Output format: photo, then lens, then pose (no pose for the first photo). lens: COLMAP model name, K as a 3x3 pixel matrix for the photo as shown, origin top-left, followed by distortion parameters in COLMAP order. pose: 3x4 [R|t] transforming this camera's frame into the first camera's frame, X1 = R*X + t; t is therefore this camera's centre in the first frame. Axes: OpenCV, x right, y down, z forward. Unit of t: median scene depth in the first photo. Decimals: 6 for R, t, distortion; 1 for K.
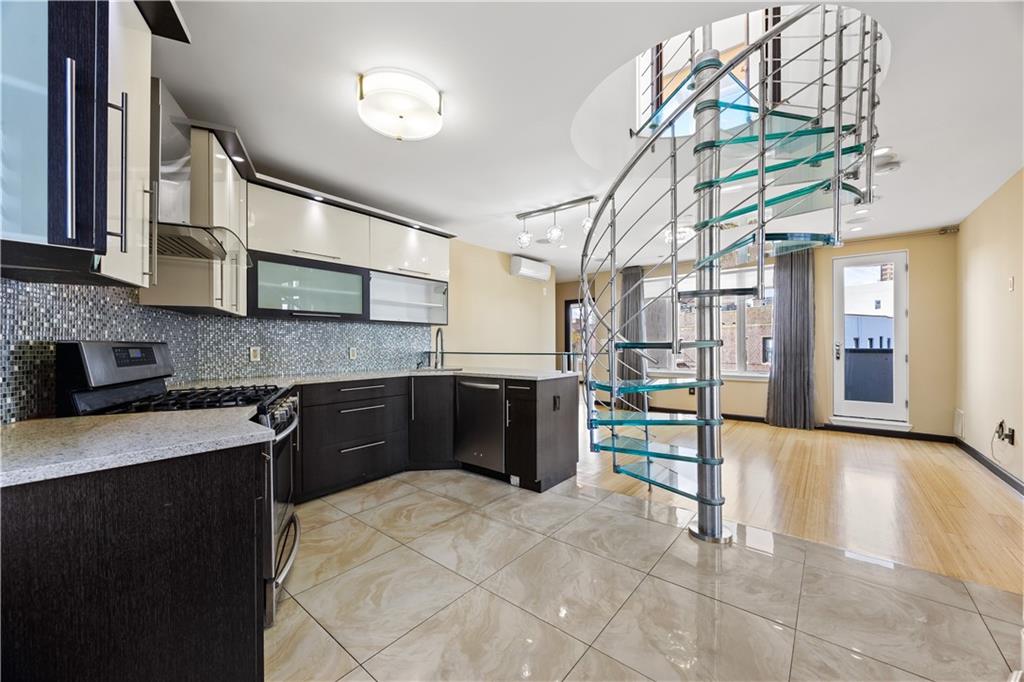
lens RADIAL K [[391.4, 0, 511.6], [0, 391.4, 344.8], [0, 0, 1]] dist [-0.000691, -0.000026]
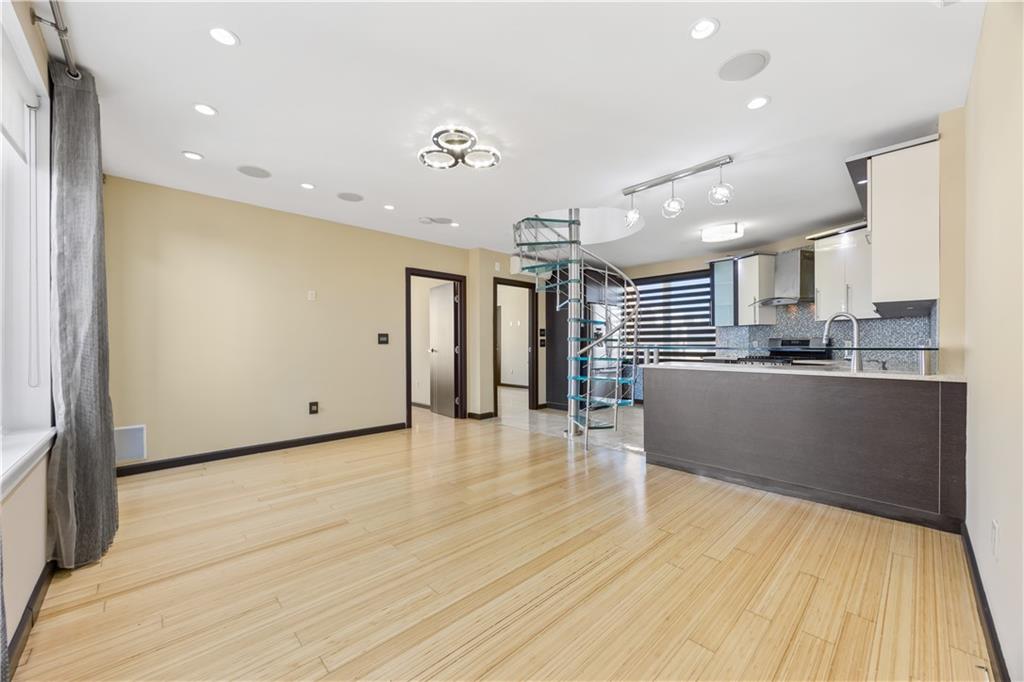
lens RADIAL K [[391.4, 0, 511.6], [0, 391.4, 344.8], [0, 0, 1]] dist [-0.000691, -0.000026]
pose [[-0.986610, 0.006331, 0.162976, 0.240640], [0.006854, 0.999973, 0.002649, 0.008142], [-0.162955, 0.003730, -0.986627, 1.365980]]
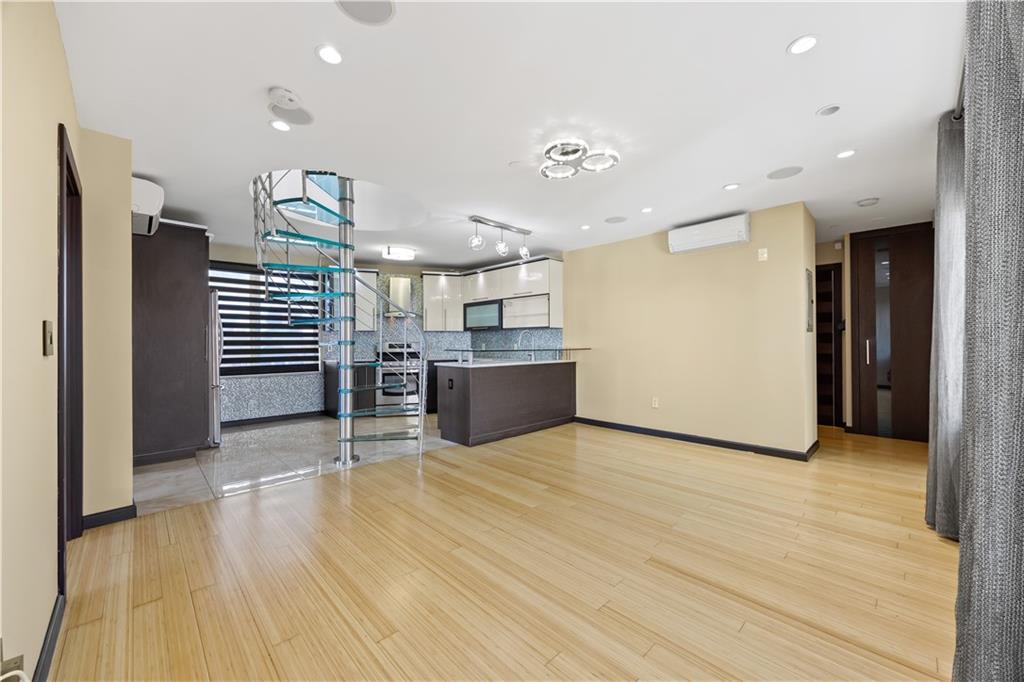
lens RADIAL K [[400.9, 0, 507.7], [0, 400.9, 340.2], [0, 0, 1]] dist [-0.000954, -0.000056]
pose [[-0.136224, -0.007483, -0.990650, 0.930454], [0.001486, 0.999969, -0.007758, 0.000982], [0.990677, -0.002529, -0.136208, 0.854306]]
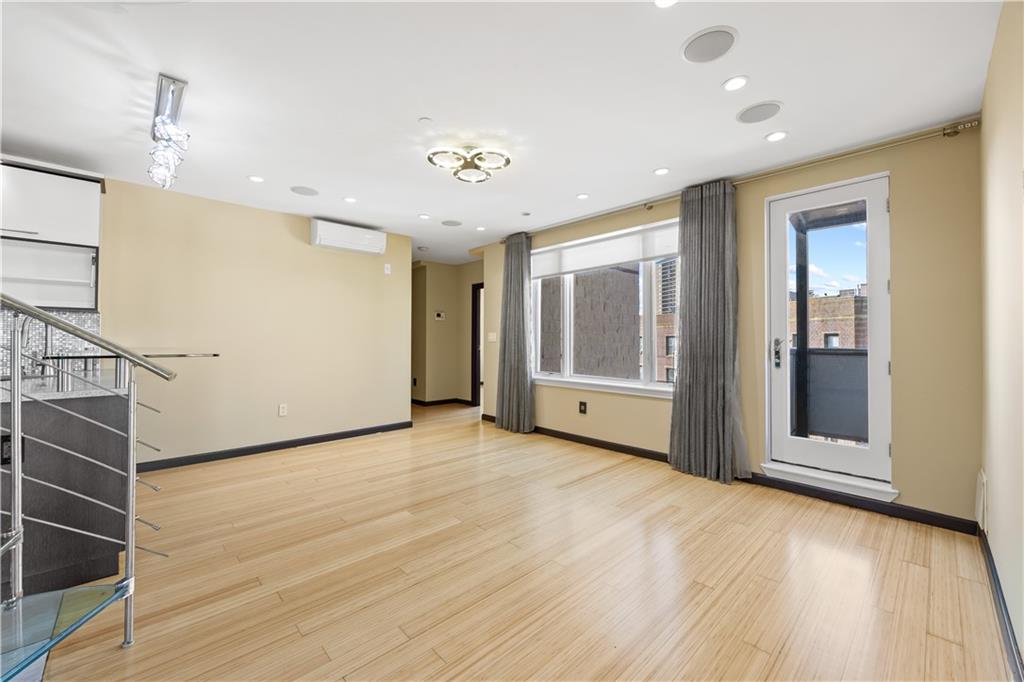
lens RADIAL K [[404.5, 0, 506.2], [0, 404.5, 335.7], [0, 0, 1]] dist [0.000142, -0.000015]
pose [[0.990353, 0.001228, -0.138560, 0.517477], [-0.002957, 0.999920, -0.012274, -0.000489], [0.138534, 0.012566, 0.990278, 0.332680]]
